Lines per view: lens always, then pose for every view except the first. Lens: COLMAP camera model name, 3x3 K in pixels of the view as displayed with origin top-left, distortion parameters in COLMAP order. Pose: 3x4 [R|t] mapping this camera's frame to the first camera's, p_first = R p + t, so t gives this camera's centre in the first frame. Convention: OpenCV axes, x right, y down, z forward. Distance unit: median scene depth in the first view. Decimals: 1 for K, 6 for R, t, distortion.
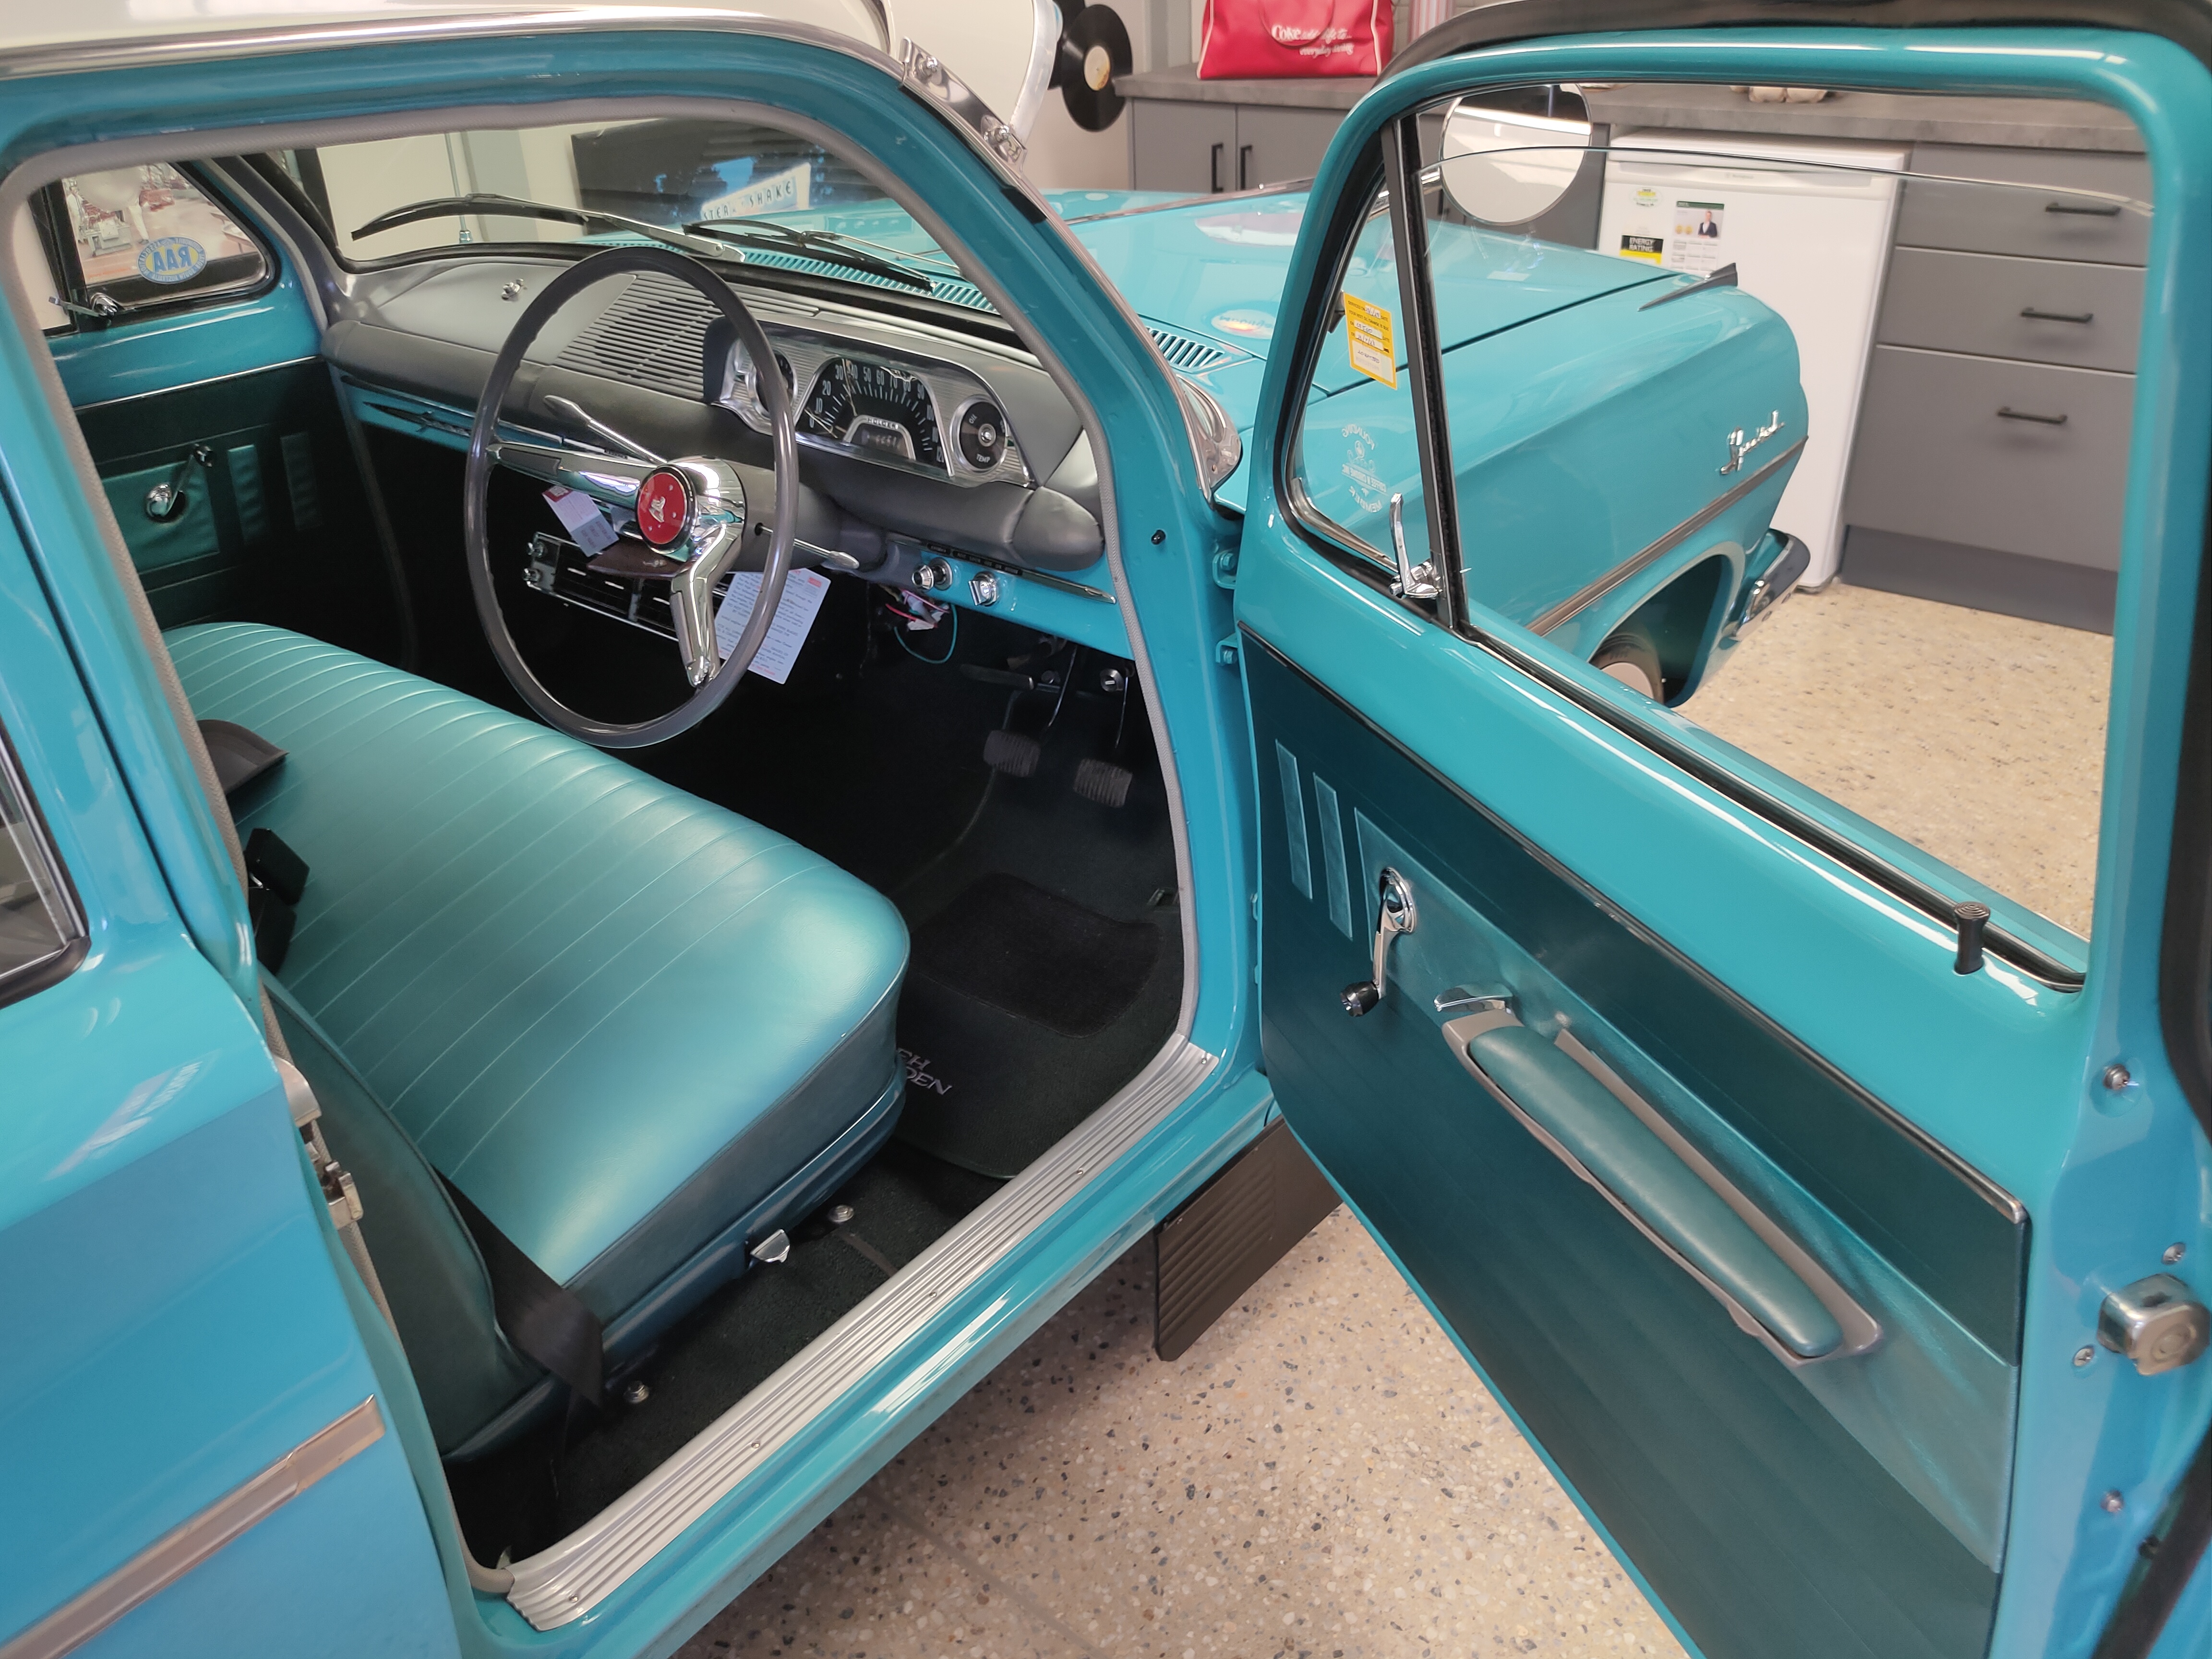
lens RADIAL K [[1742.3, 0, 1106.0], [0, 1742.3, 829.5], [0, 0, 1]] dist [0.002386, -0.000633]
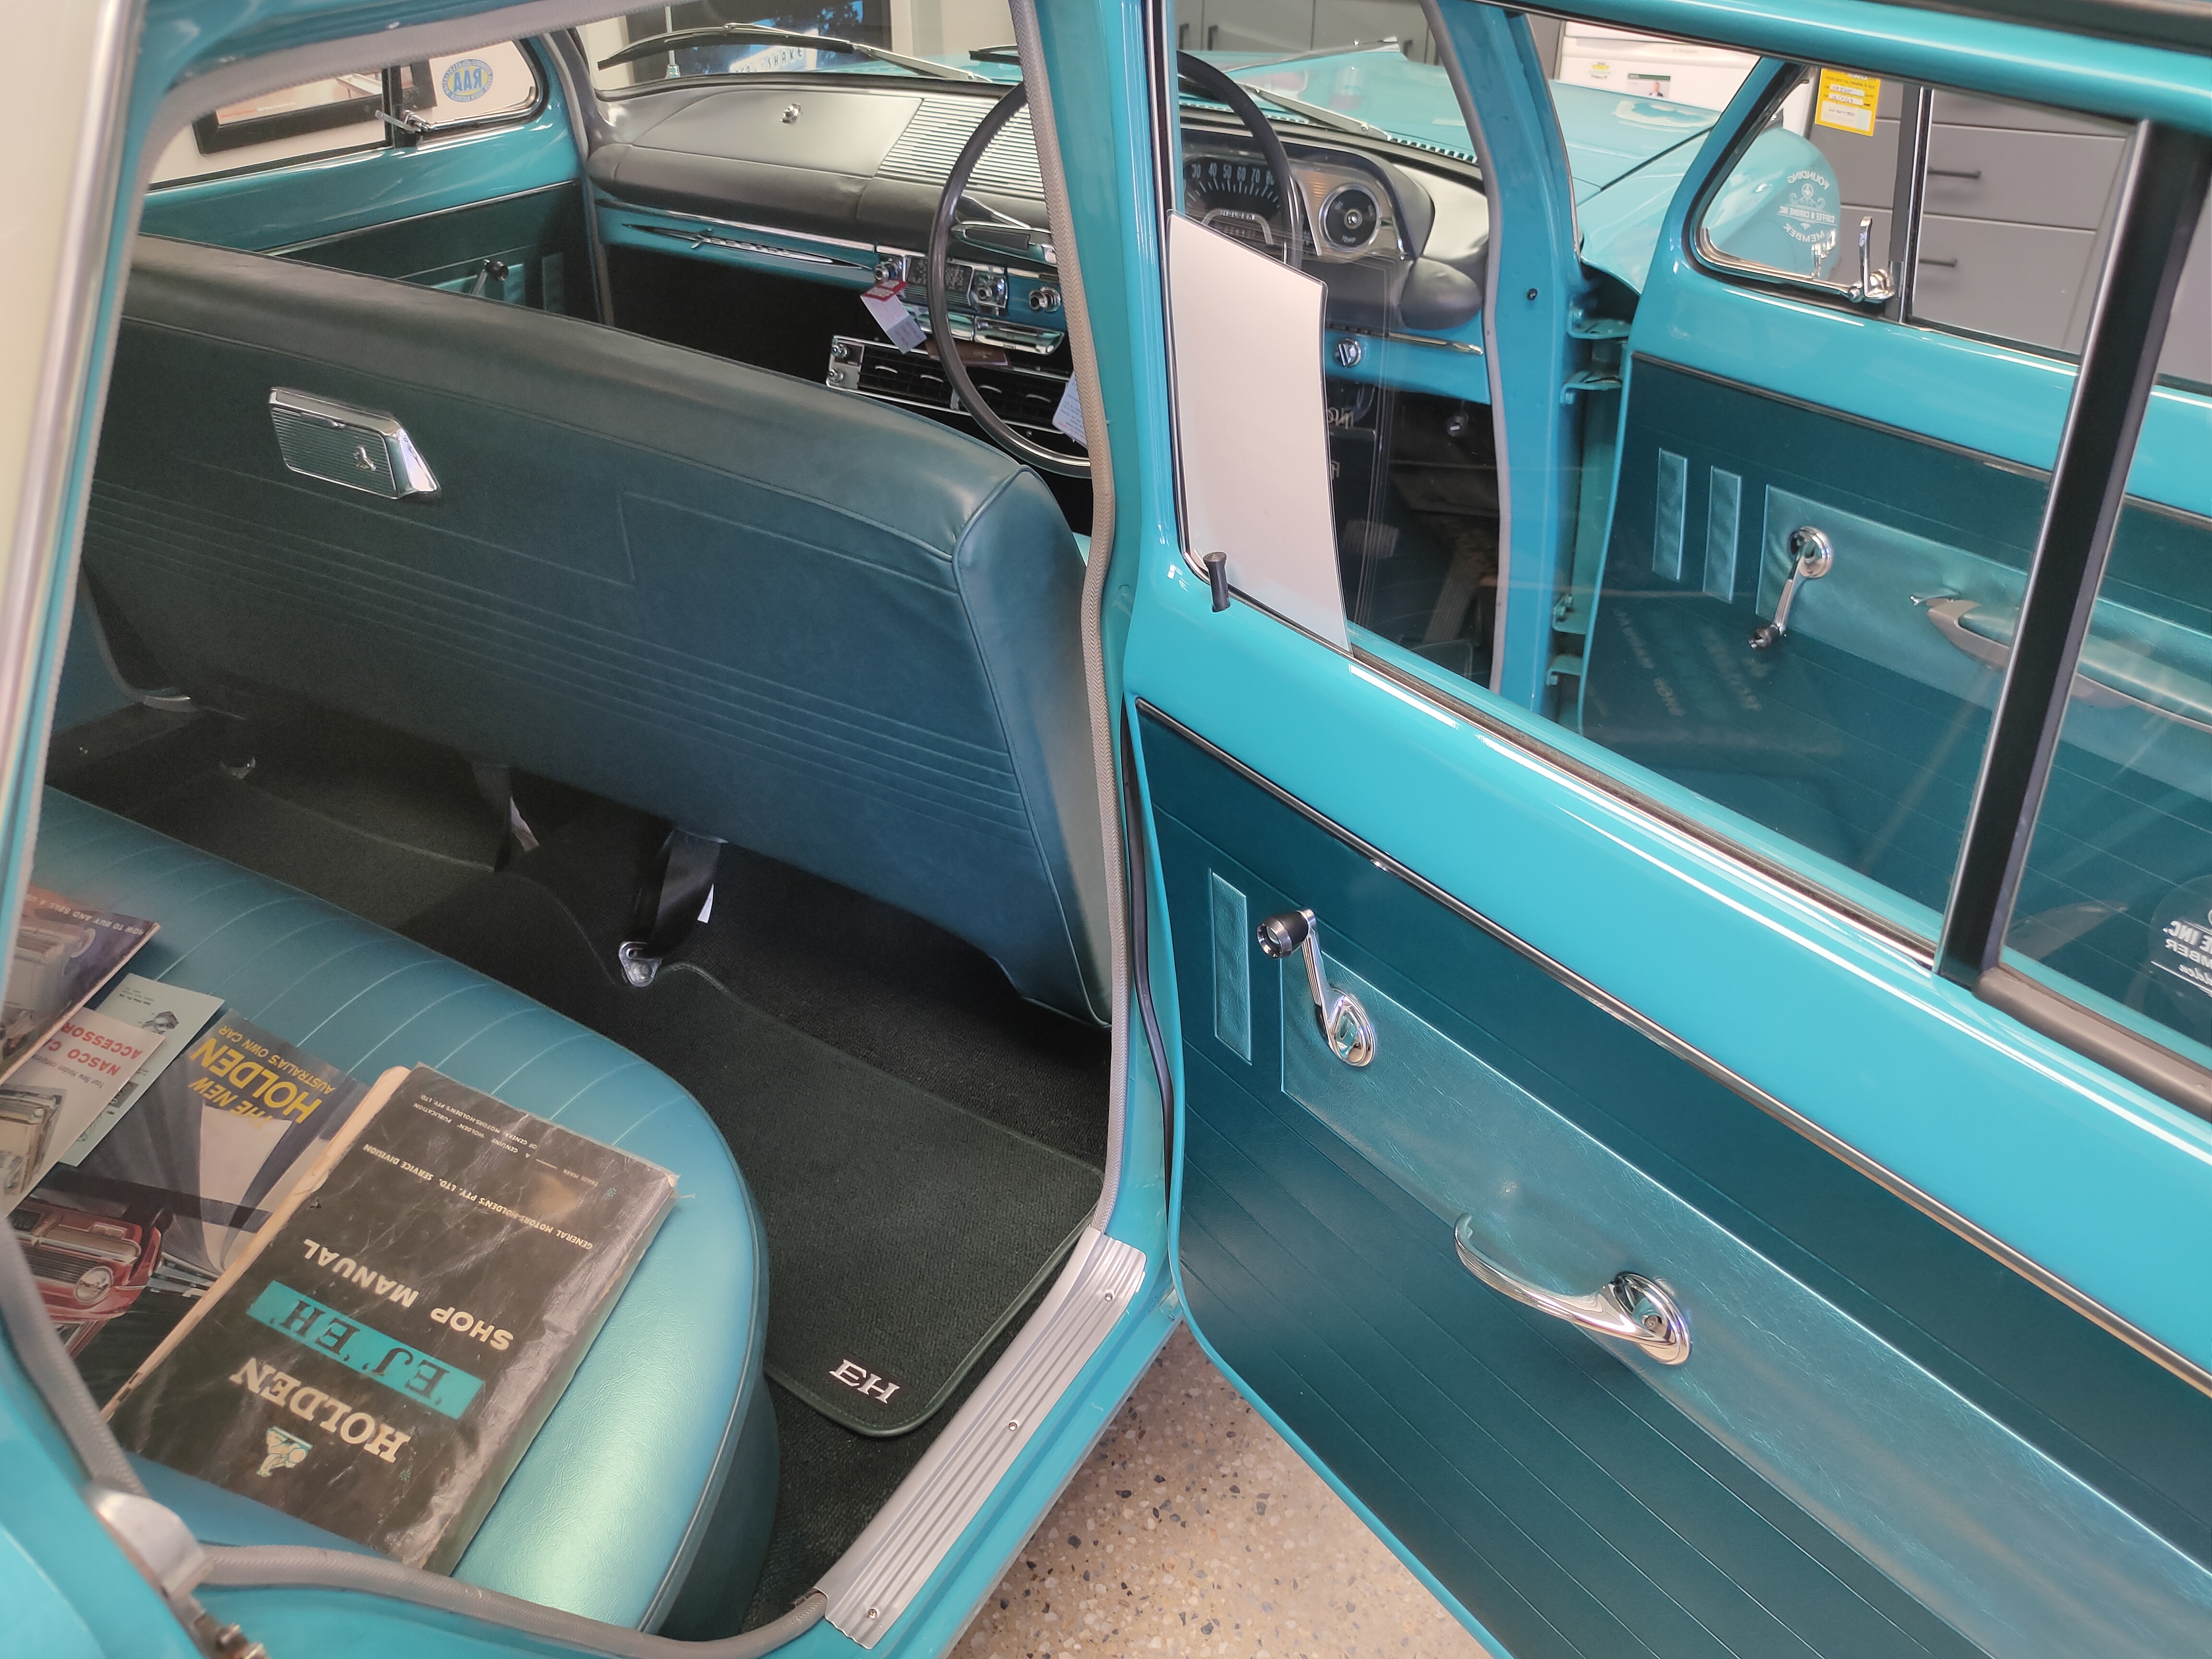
lens RADIAL K [[1759.9, 0, 1106.0], [0, 1759.9, 829.5], [0, 0, 1]] dist [-0.000380, 0.001069]
pose [[0.983520, -0.060034, 0.170541, -0.465874], [0.054021, 0.997751, 0.039686, 0.132908], [-0.172540, -0.029819, 0.984551, -0.164884]]
